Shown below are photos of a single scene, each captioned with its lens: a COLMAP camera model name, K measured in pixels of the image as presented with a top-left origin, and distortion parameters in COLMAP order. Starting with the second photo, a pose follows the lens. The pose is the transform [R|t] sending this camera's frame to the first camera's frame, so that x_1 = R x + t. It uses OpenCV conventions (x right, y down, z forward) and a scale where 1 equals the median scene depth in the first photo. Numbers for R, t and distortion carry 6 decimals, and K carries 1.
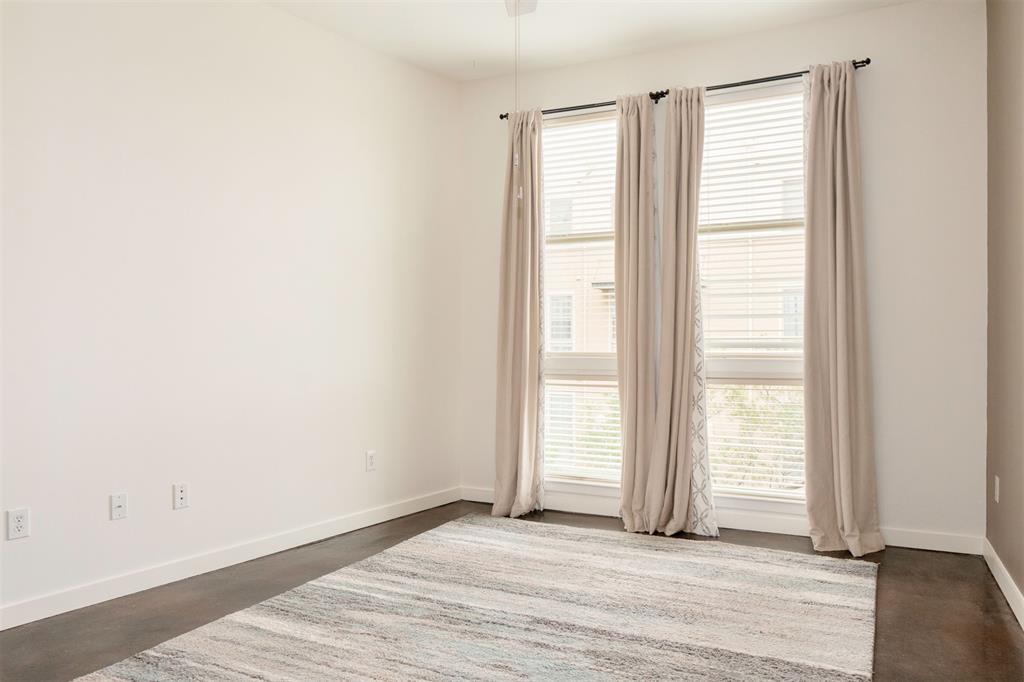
lens RADIAL K [[728.1, 0, 483.3], [0, 728.1, 348.8], [0, 0, 1]] dist [-0.001119, -0.001546]
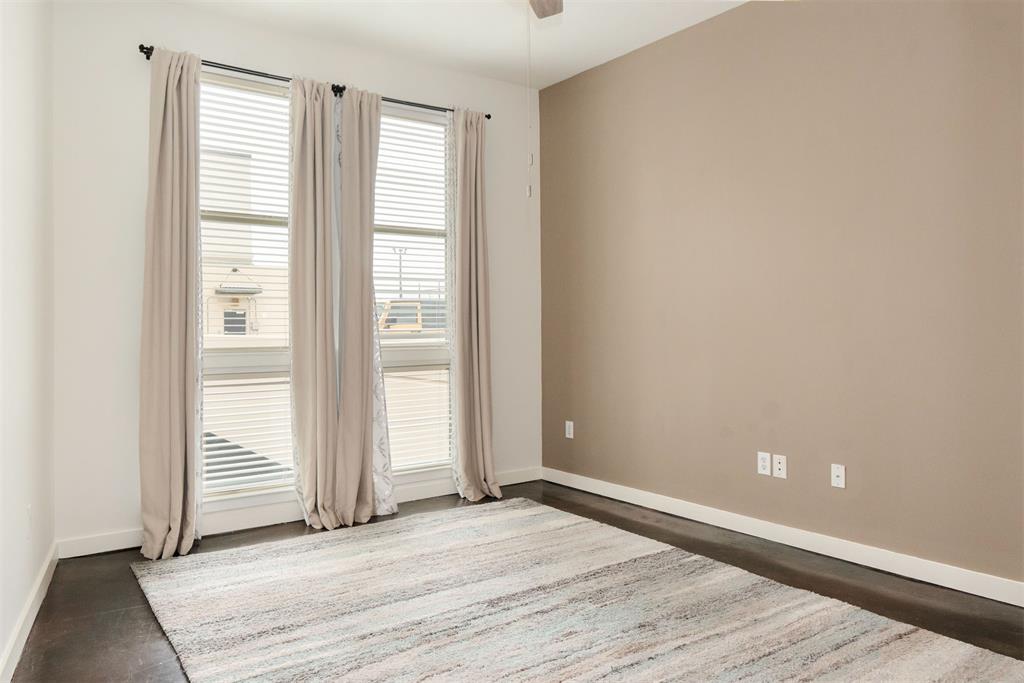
lens RADIAL K [[728.1, 0, 529.3], [0, 728.1, 336.9], [0, 0, 1]] dist [-0.001119, -0.001546]
pose [[0.456504, -0.012365, 0.889636, -0.635022], [0.021998, 0.999755, 0.002608, -0.003423], [-0.889449, 0.018380, 0.456664, 0.369621]]
